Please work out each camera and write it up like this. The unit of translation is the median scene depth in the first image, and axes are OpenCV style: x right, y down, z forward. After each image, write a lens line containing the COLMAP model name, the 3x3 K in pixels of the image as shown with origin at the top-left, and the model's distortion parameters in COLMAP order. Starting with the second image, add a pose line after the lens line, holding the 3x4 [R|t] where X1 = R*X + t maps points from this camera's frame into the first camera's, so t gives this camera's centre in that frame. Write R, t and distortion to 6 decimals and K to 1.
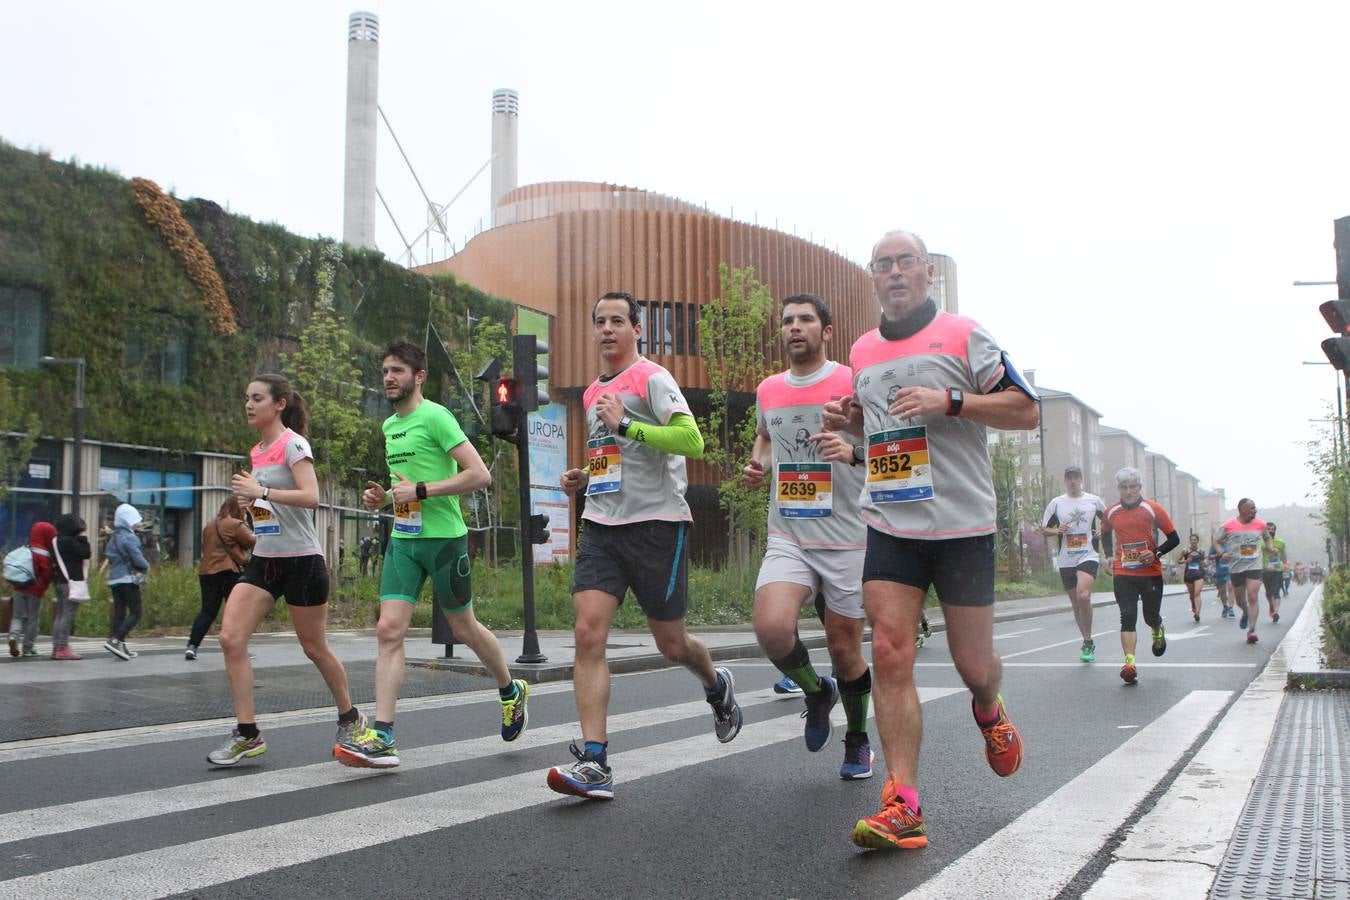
lens RADIAL K [[1199.1, 0, 678.8], [0, 1199.1, 463.2], [0, 0, 1]] dist [-0.117771, 0.096803]
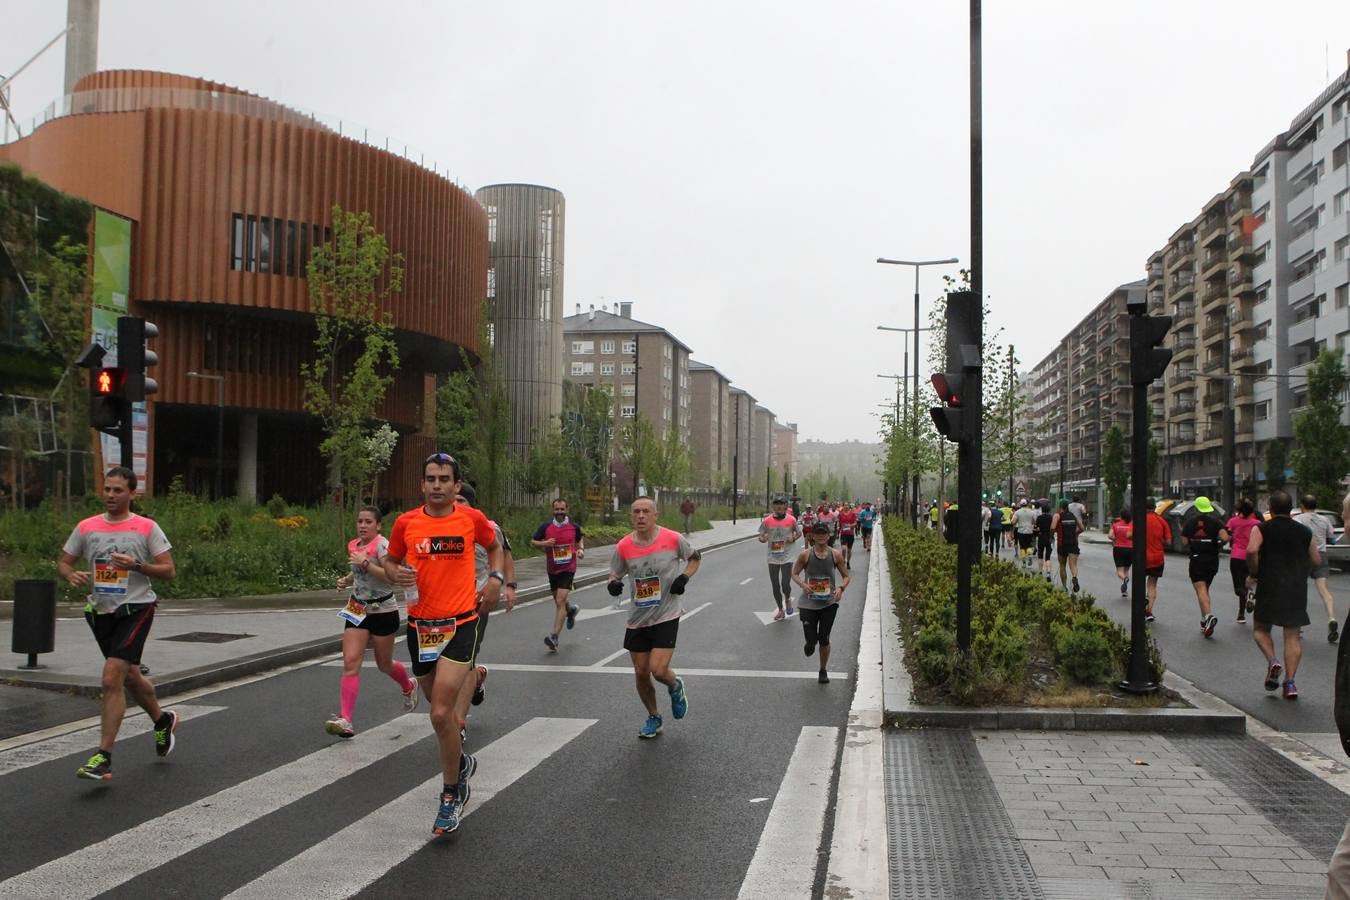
lens RADIAL K [[1203.1, 0, 675.2], [0, 1203.1, 462.8], [0, 0, 1]] dist [-0.113815, 0.086835]
pose [[0.943407, 0.033154, 0.329976, -0.006415], [-0.055941, 0.996642, 0.059801, -0.015595], [-0.326885, -0.074876, 0.942093, 0.002341]]
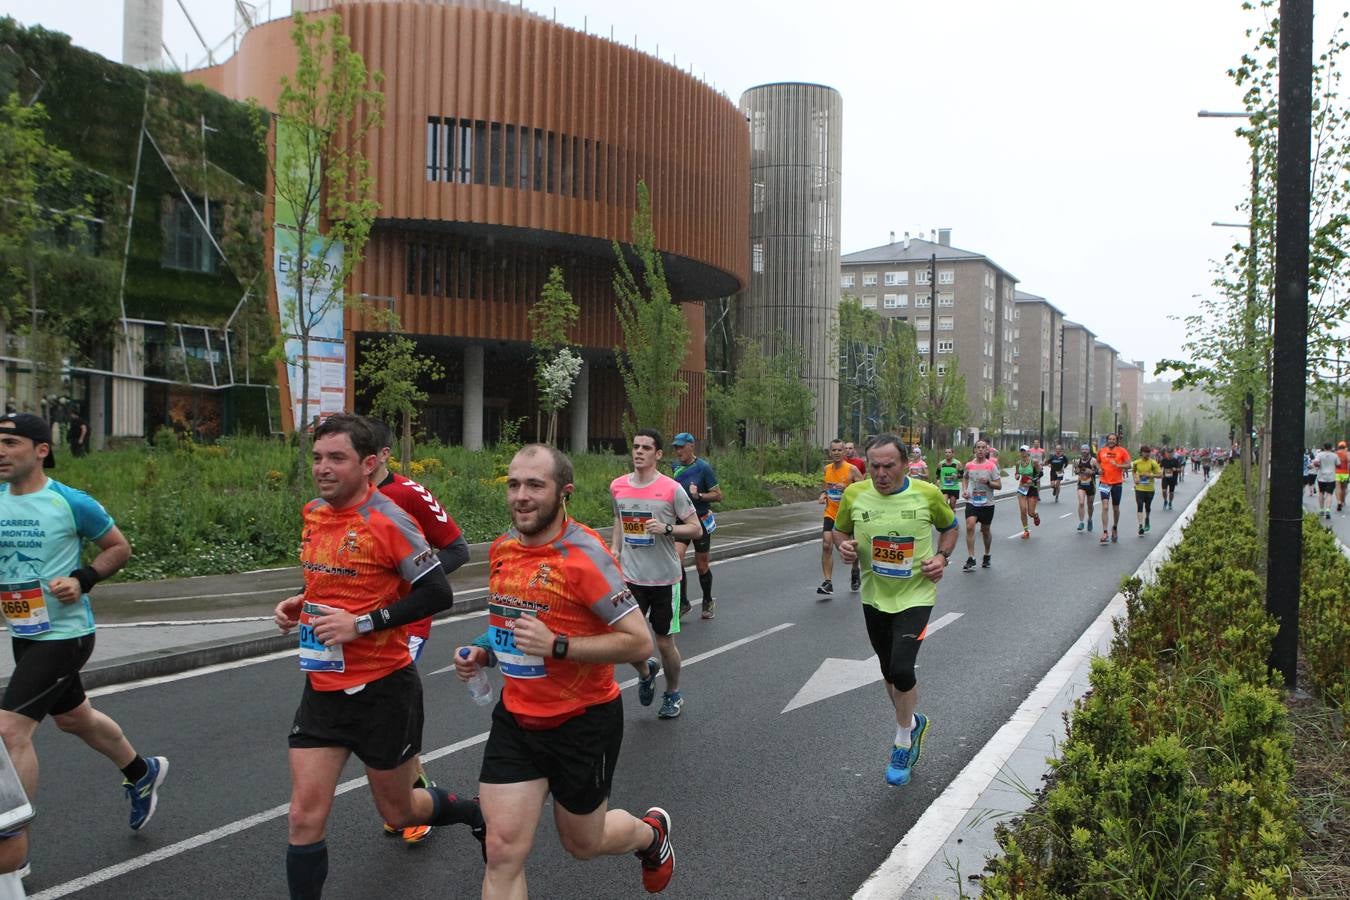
lens RADIAL K [[1203.1, 0, 675.2], [0, 1203.1, 462.8], [0, 0, 1]] dist [-0.113815, 0.086835]
pose [[0.997906, 0.028391, 0.058121, 0.094574], [-0.035270, 0.992028, 0.120982, -0.002938], [-0.054222, -0.122779, 0.990952, 0.144519]]
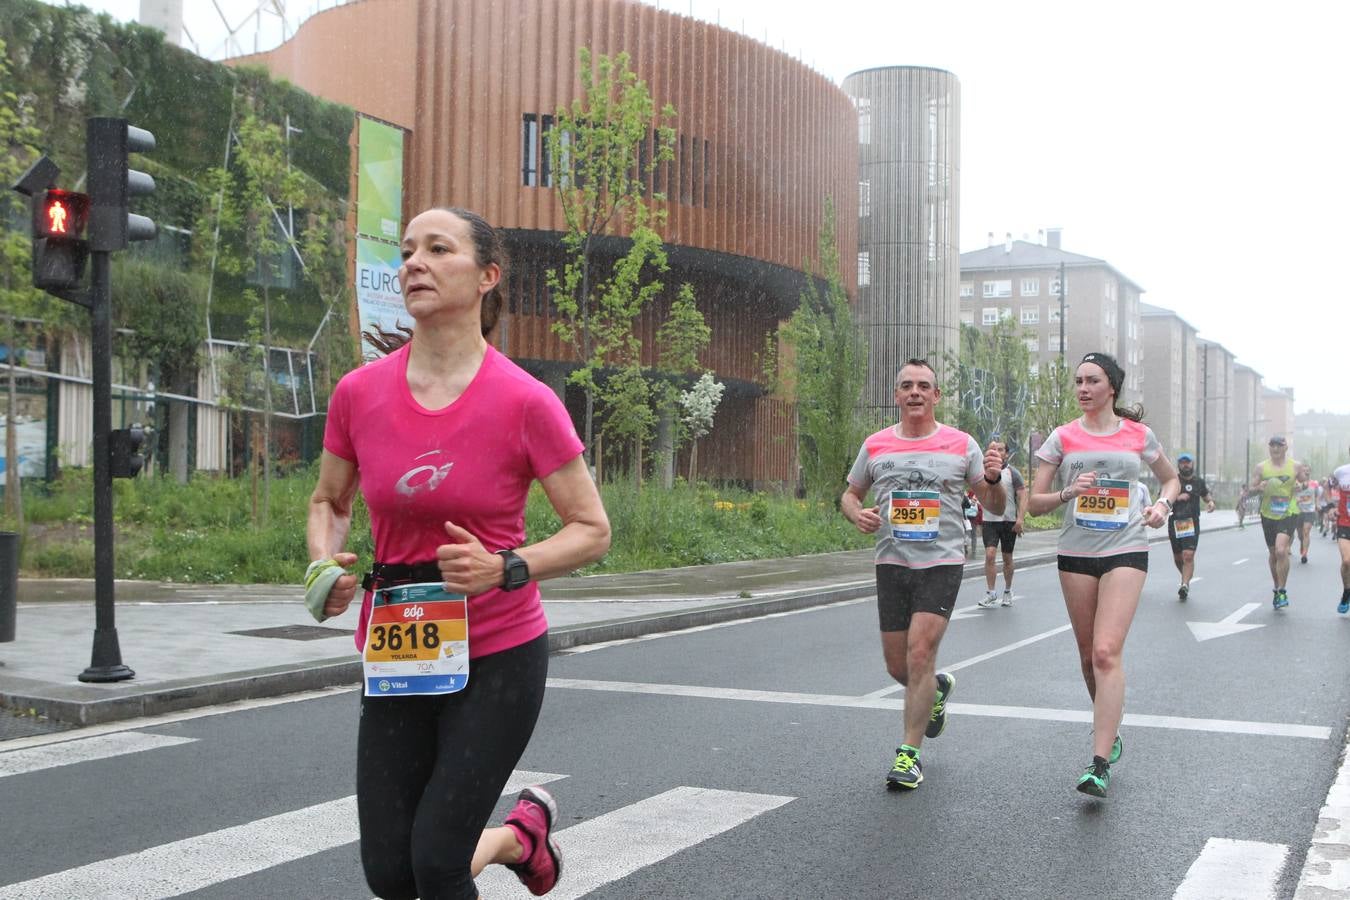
lens RADIAL K [[1507.0, 0, 679.8], [0, 1507.0, 453.2], [0, 0, 1]] dist [-0.106361, 0.177286]
pose [[0.998563, 0.028567, 0.045348, 0.025460], [-0.032081, 0.996377, 0.078761, -0.002366], [-0.042934, -0.080102, 0.995862, 0.054906]]
